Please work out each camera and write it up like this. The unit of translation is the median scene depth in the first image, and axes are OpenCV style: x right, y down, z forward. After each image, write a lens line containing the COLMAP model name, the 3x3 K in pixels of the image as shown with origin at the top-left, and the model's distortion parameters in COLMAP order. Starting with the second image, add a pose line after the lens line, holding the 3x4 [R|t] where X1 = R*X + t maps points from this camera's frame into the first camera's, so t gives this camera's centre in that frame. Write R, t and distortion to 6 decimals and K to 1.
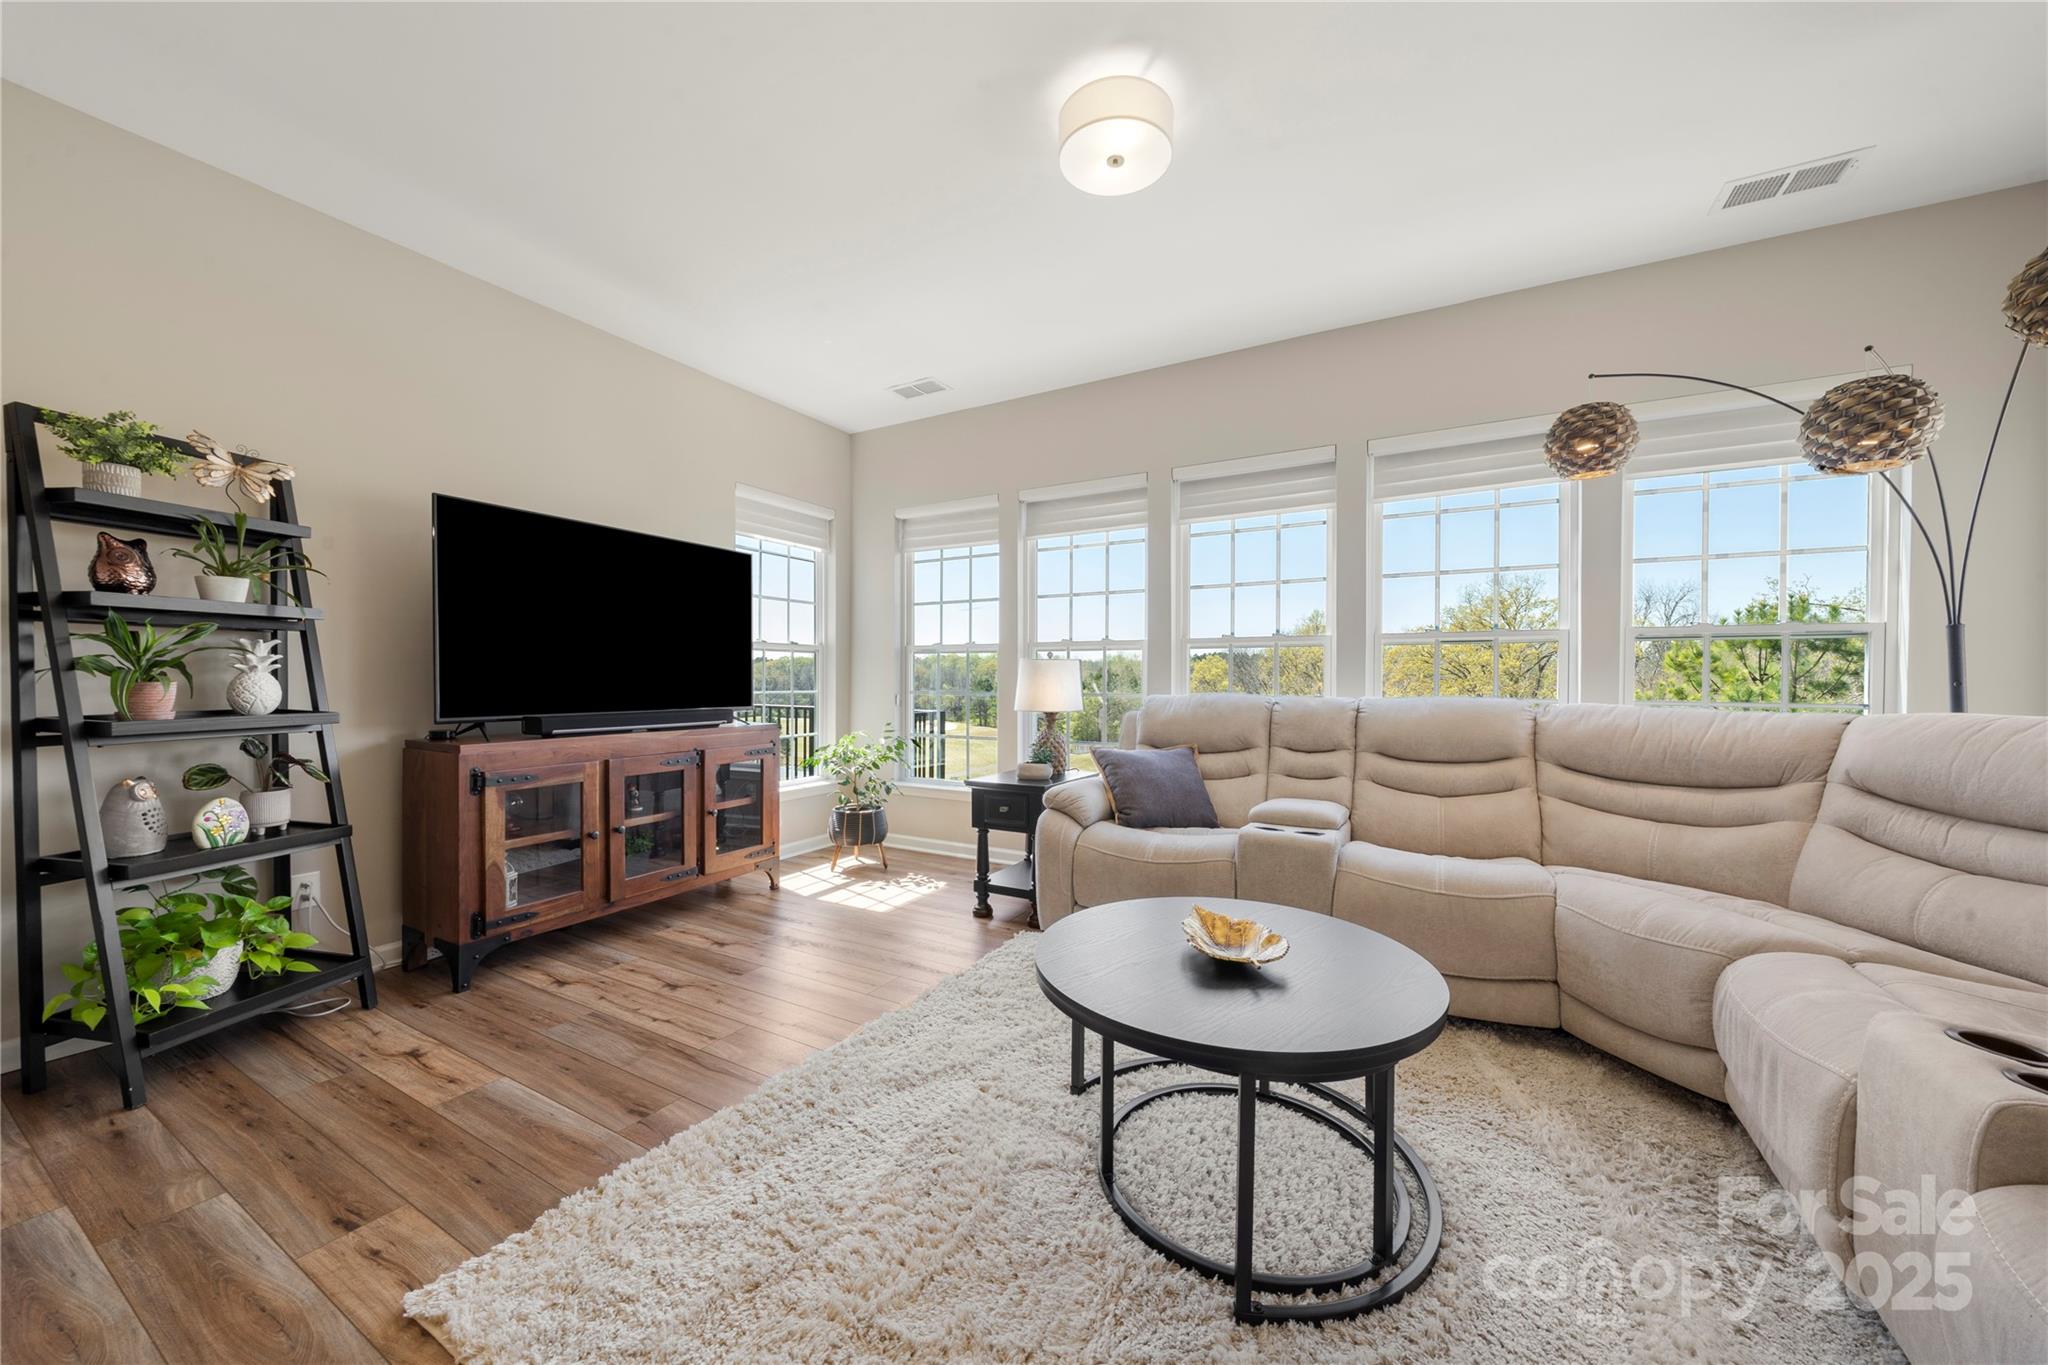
lens RADIAL K [[721.0, 0, 1028.6], [0, 721.0, 682.7], [0, 0, 1]] dist [-0.003146, -0.000183]
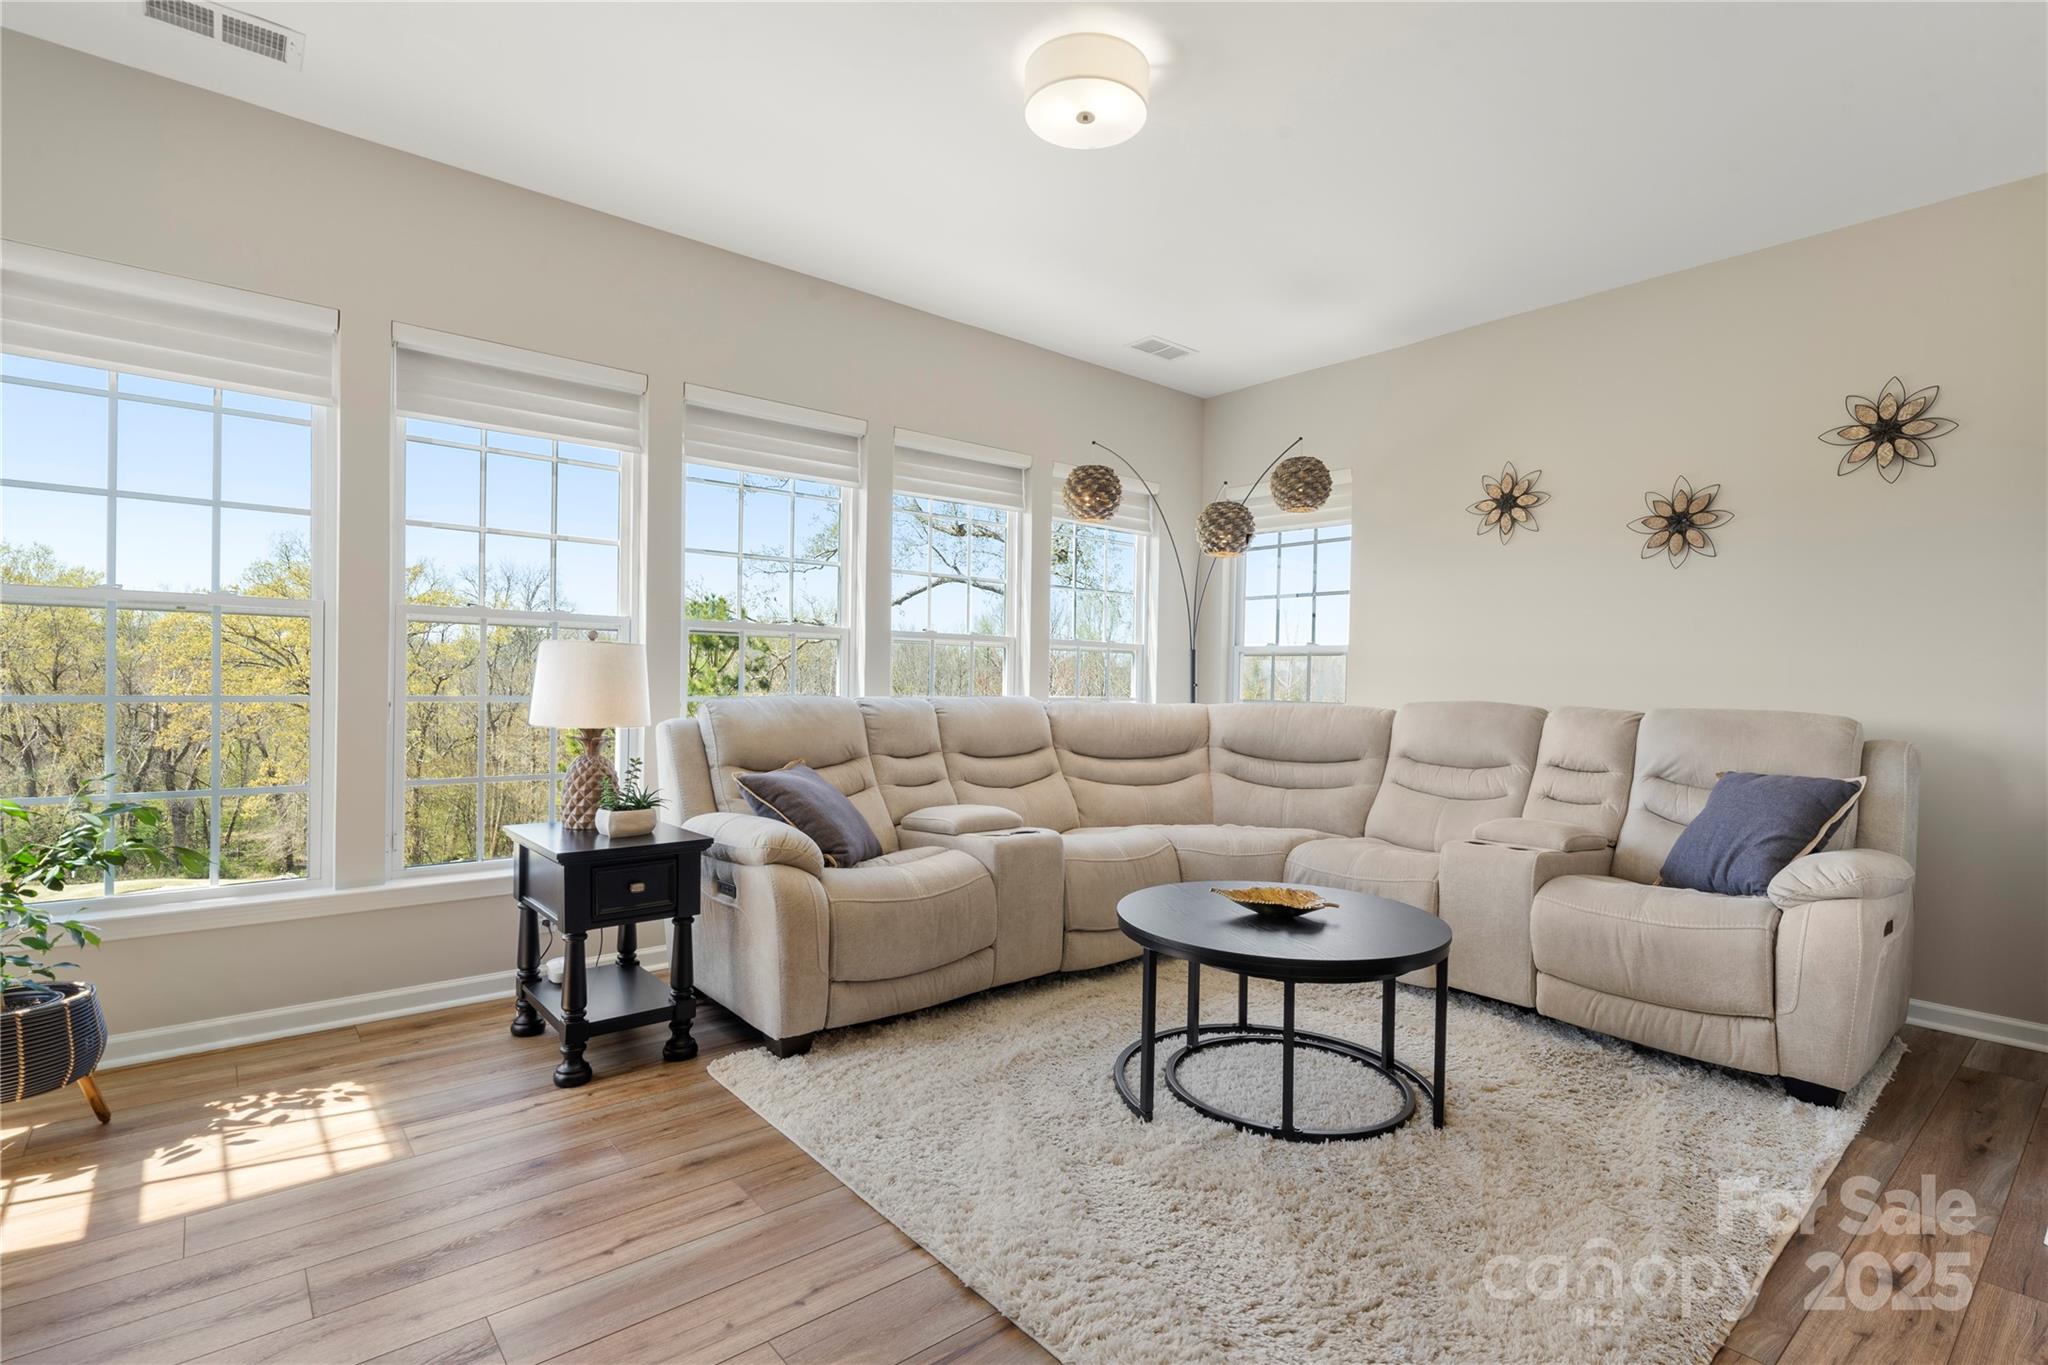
lens RADIAL K [[977.9, 0, 1027.4], [0, 977.9, 681.4], [0, 0, 1]] dist [0.004636, 0.000567]
pose [[0.354657, 0.002701, 0.934992, -0.604840], [-0.009464, 0.999955, 0.000701, -0.003378], [-0.934948, -0.009097, 0.354667, 0.340140]]
